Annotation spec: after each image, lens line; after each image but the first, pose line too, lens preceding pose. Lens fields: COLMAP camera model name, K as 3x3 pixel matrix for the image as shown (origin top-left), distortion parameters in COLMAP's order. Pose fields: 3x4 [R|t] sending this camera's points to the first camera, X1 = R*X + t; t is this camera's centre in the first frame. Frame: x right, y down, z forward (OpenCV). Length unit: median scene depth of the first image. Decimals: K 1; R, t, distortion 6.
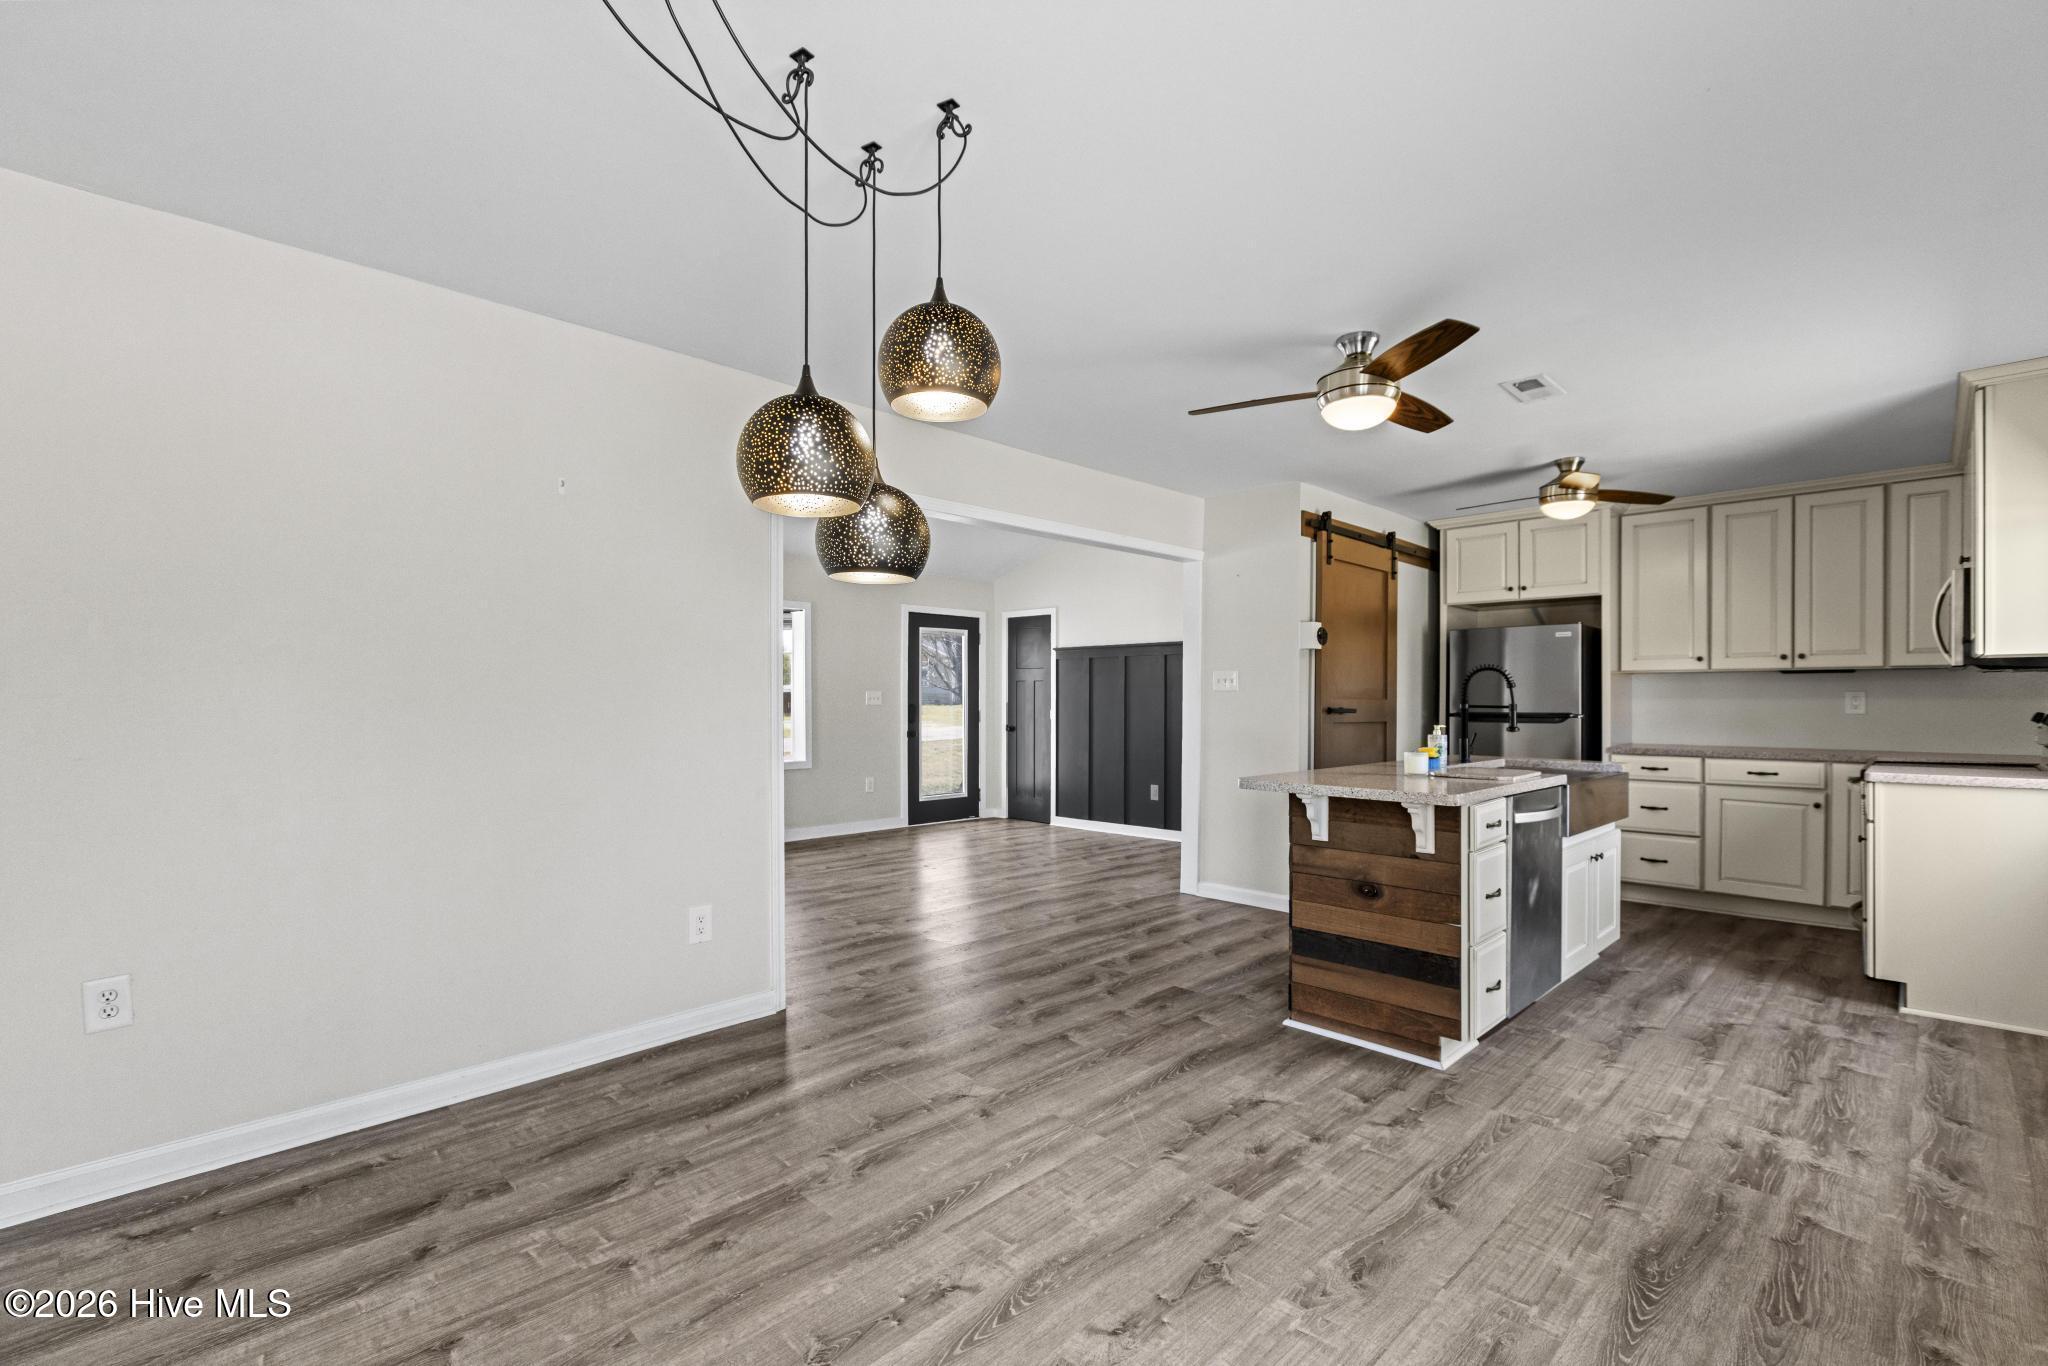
lens RADIAL K [[914.2, 0, 1028.2], [0, 914.2, 697.8], [0, 0, 1]] dist [0.002130, -0.000147]
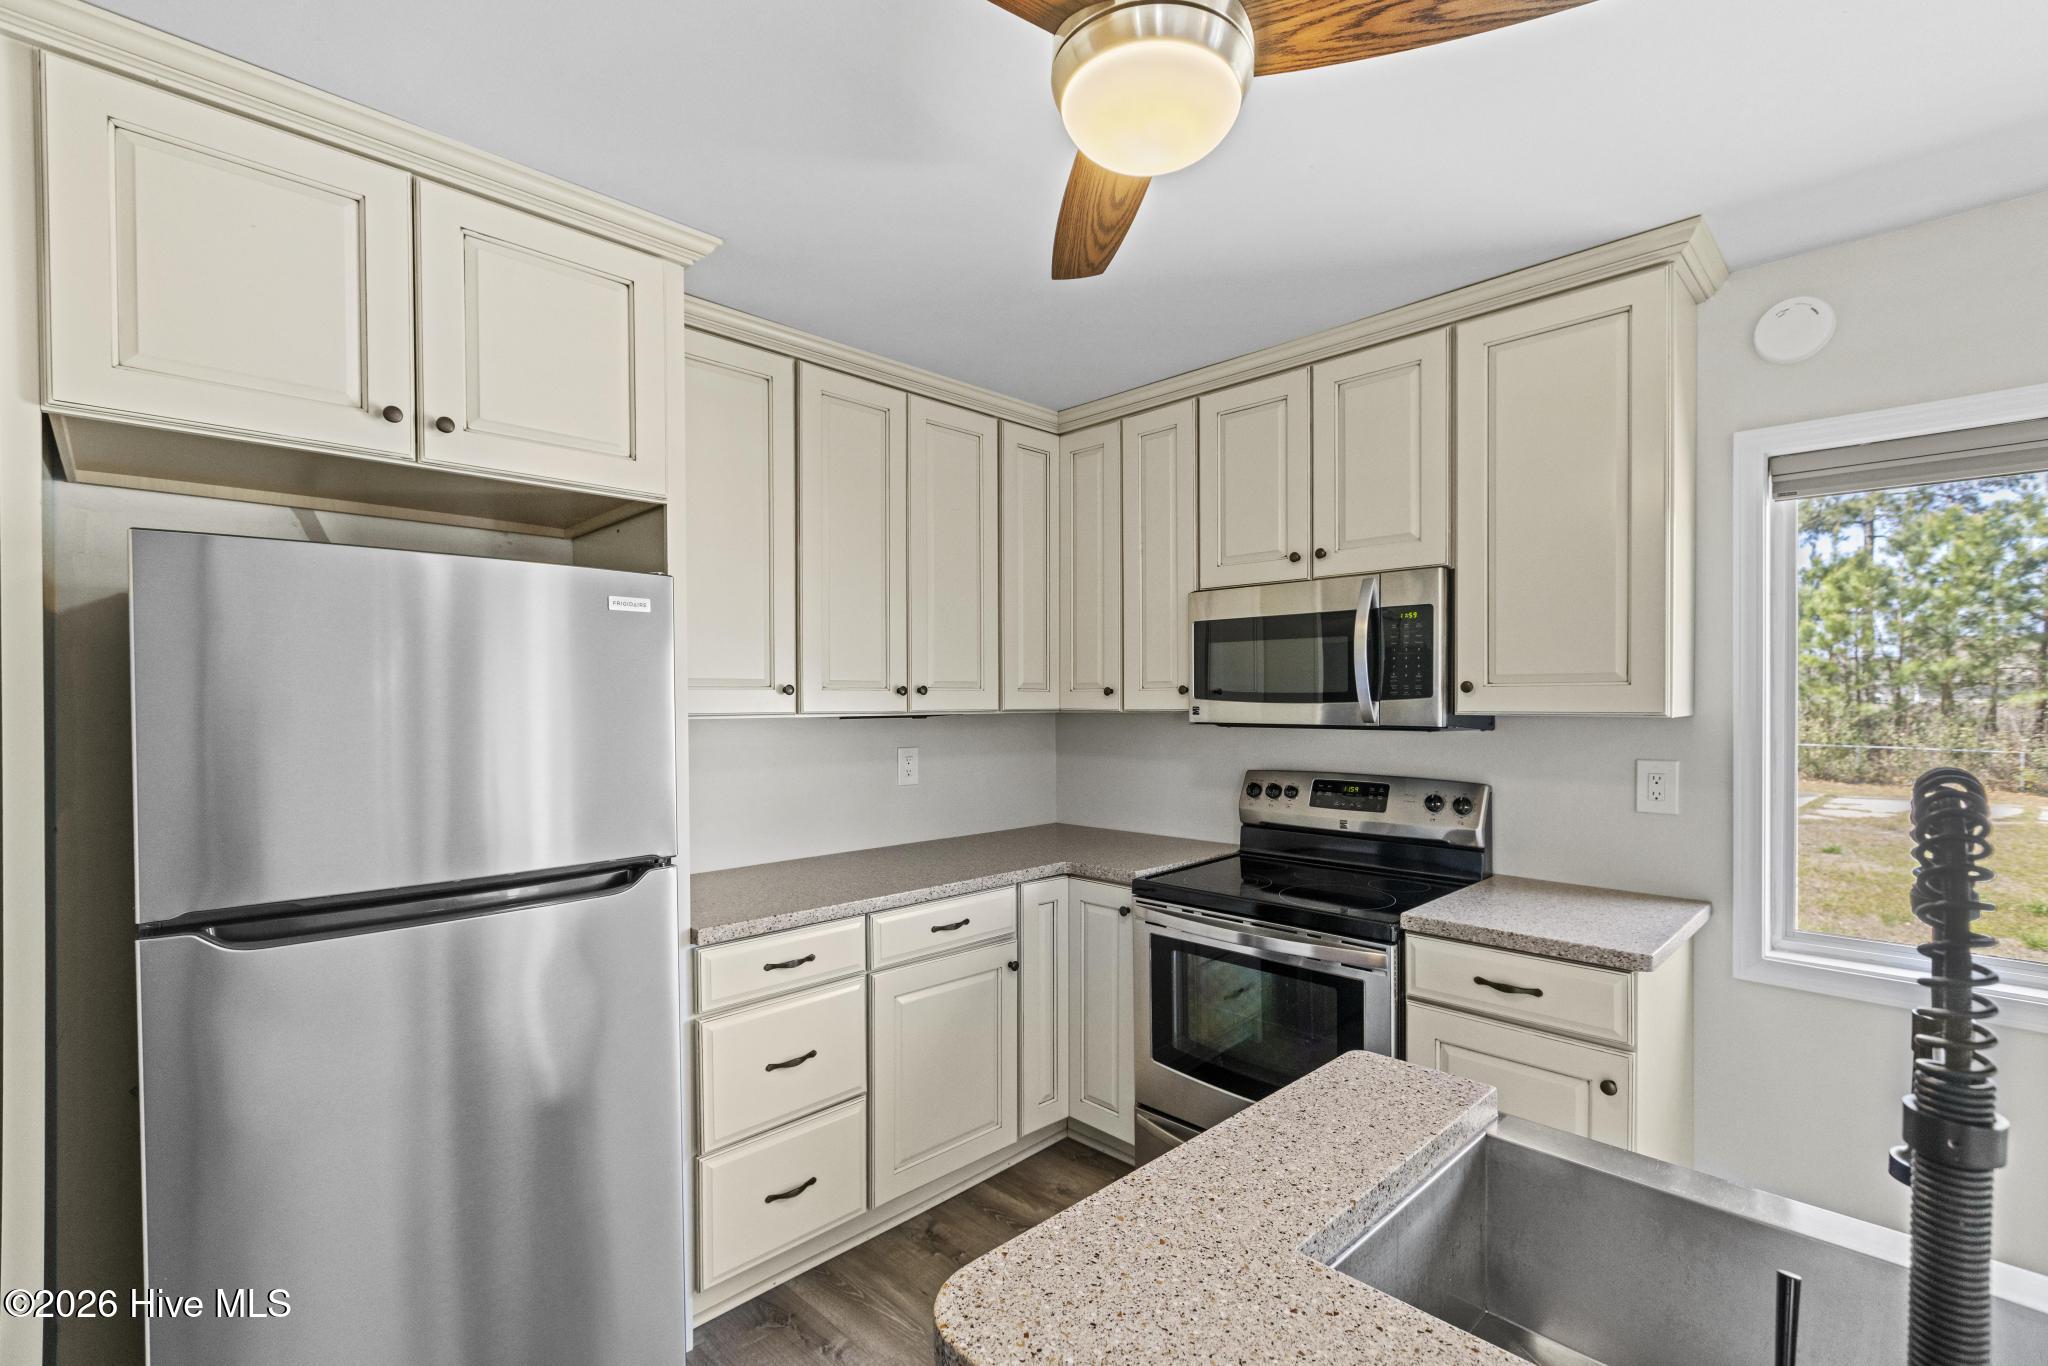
lens RADIAL K [[908.7, 0, 1015.8], [0, 908.7, 707.7], [0, 0, 1]] dist [0.001519, -0.000179]
pose [[0.009771, -0.010245, 0.999900, 0.370947], [0.003131, 0.999943, 0.010215, -0.049793], [-0.999947, 0.003031, 0.009803, 1.154914]]
